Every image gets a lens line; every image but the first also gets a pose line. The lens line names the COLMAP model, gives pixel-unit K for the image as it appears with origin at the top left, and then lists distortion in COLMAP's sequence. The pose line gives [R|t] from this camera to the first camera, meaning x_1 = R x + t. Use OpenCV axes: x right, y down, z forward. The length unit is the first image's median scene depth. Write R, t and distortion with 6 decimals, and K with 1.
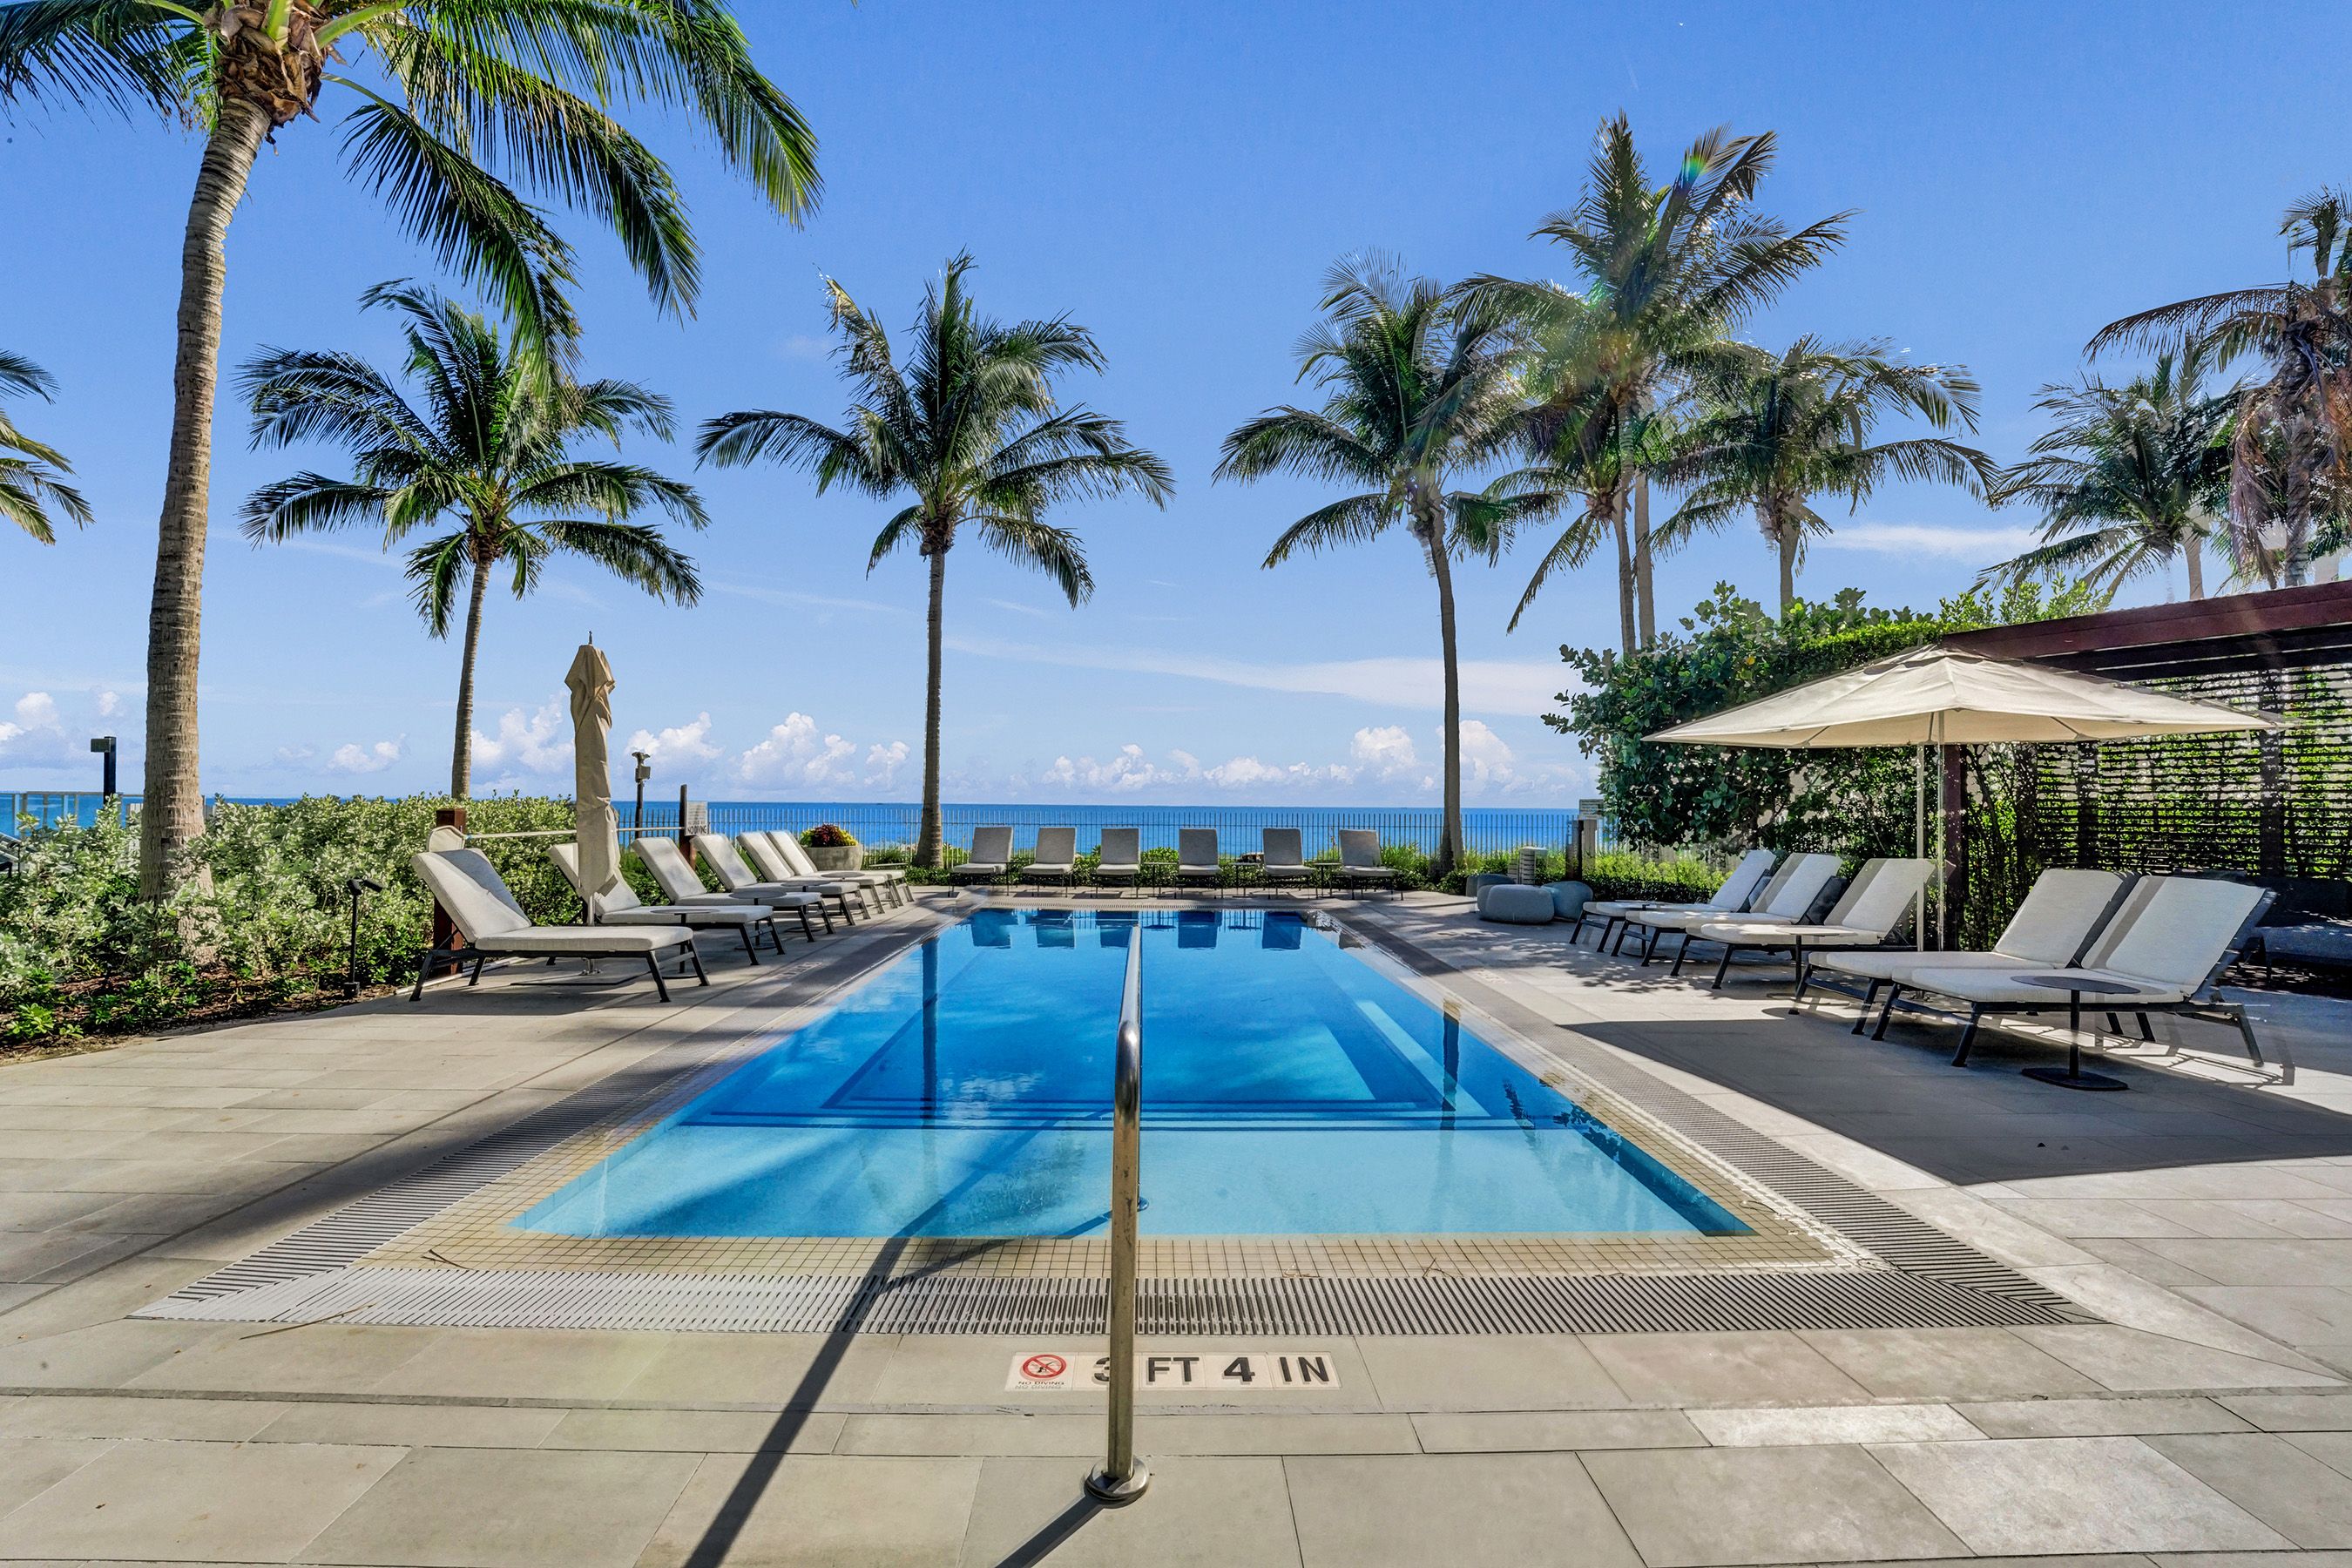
lens RADIAL K [[962.2, 0, 1176.8], [0, 962.2, 794.5], [0, 0, 1]] dist [-0.010367, -0.000331]
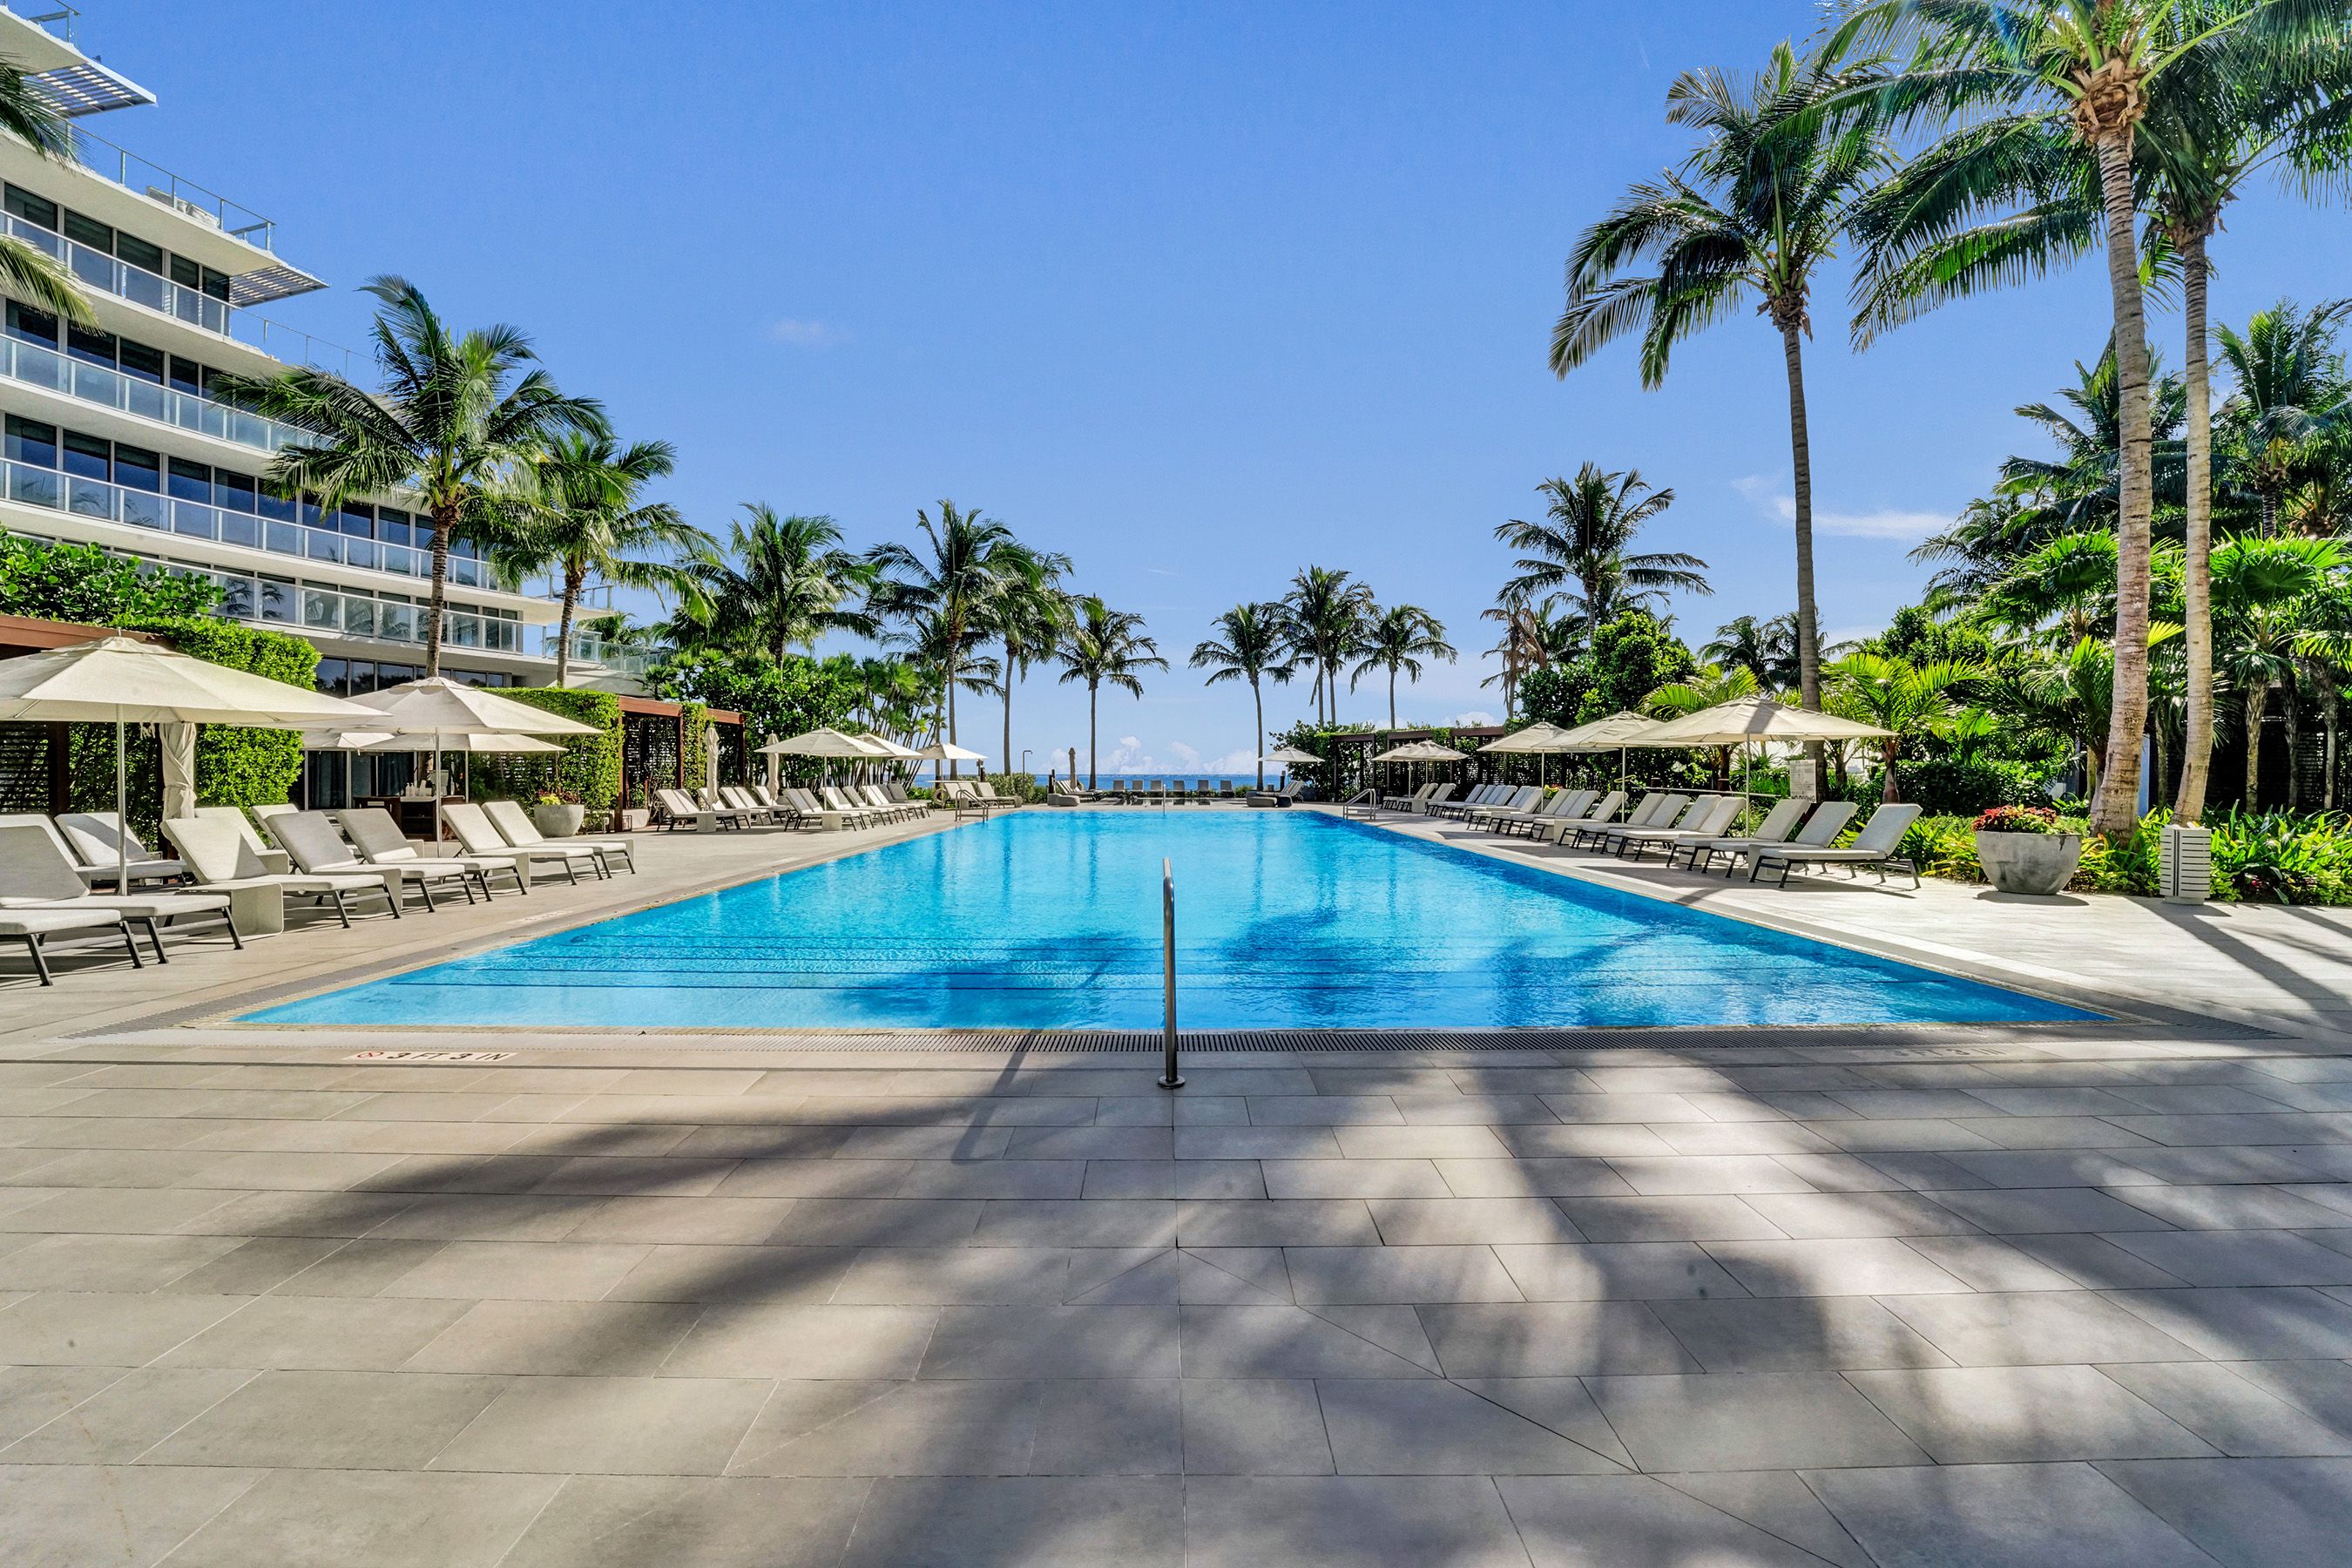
lens RADIAL K [[975.9, 0, 1176.0], [0, 975.9, 784.0], [0, 0, 1]] dist [-0.010137, -0.000321]
pose [[0.999686, -0.018064, -0.017365, 0.051585], [0.018771, 0.998964, 0.041446, -0.078246], [0.016599, -0.041758, 0.998990, -2.028344]]
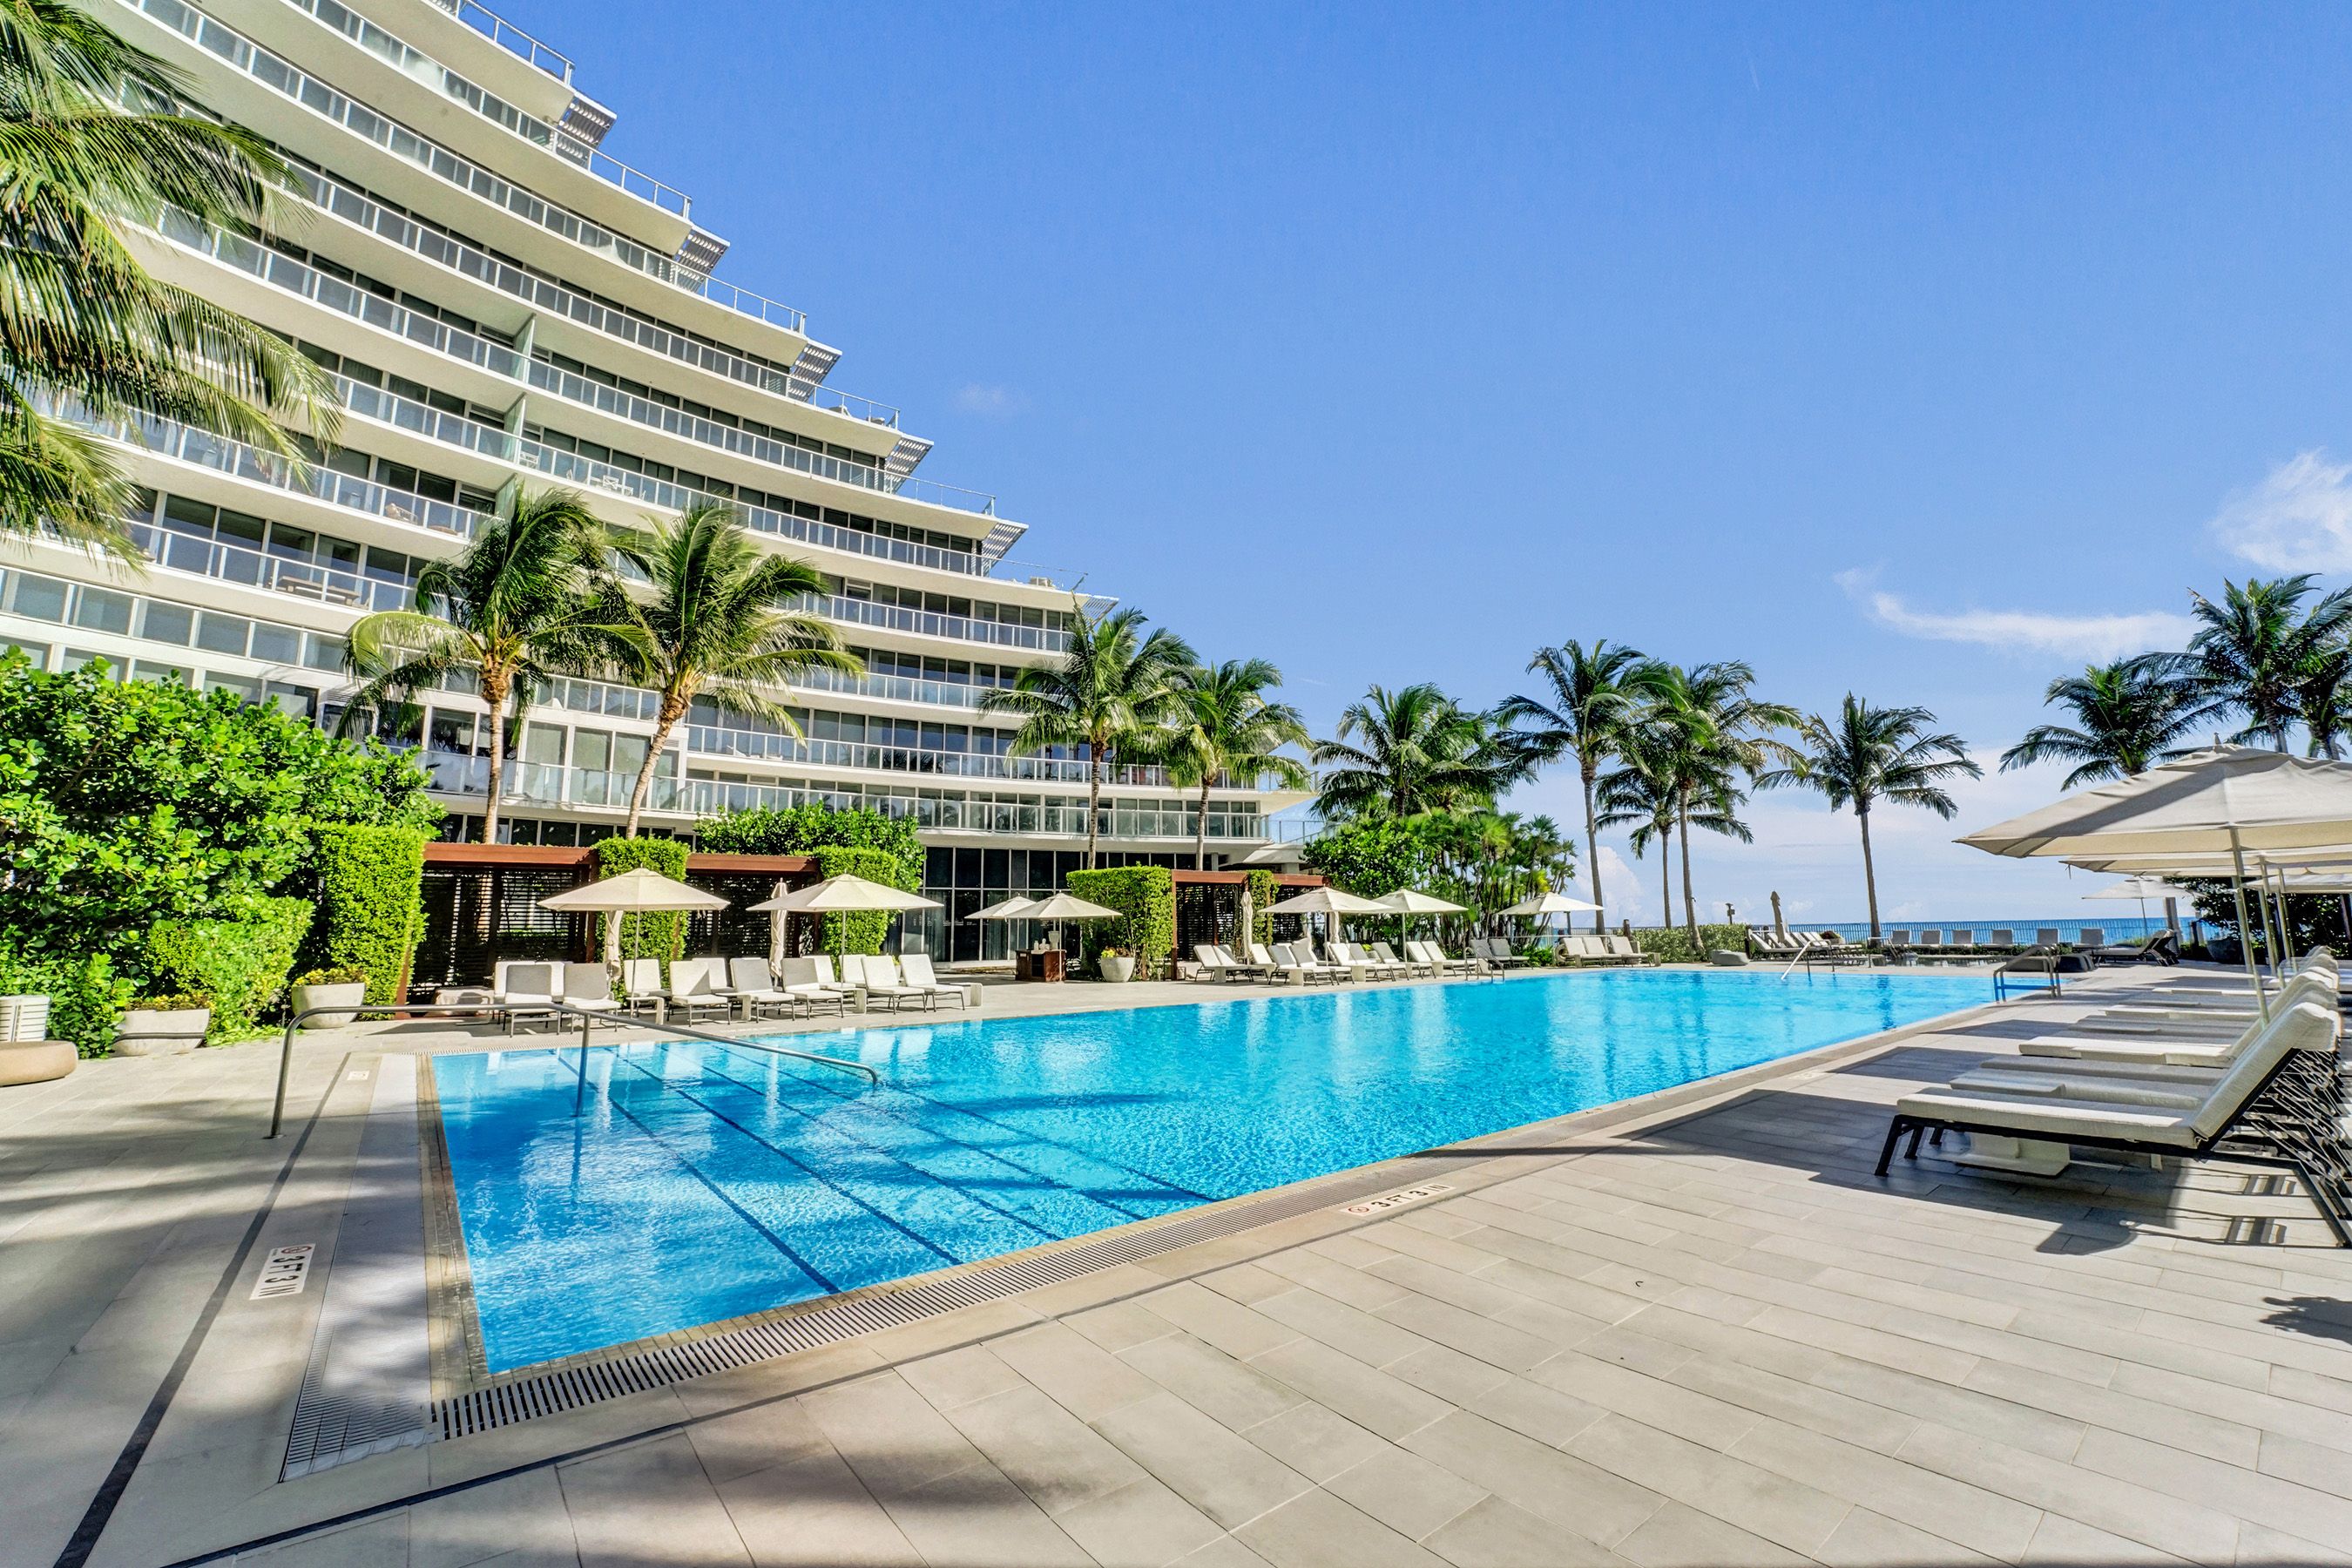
lens RADIAL K [[962.2, 0, 1176.8], [0, 962.2, 794.5], [0, 0, 1]] dist [-0.010367, -0.000331]
pose [[0.593673, -0.137474, -0.792876, 0.602461], [0.048034, 0.989596, -0.135617, -0.062152], [0.803271, 0.042427, 0.594100, -1.696024]]
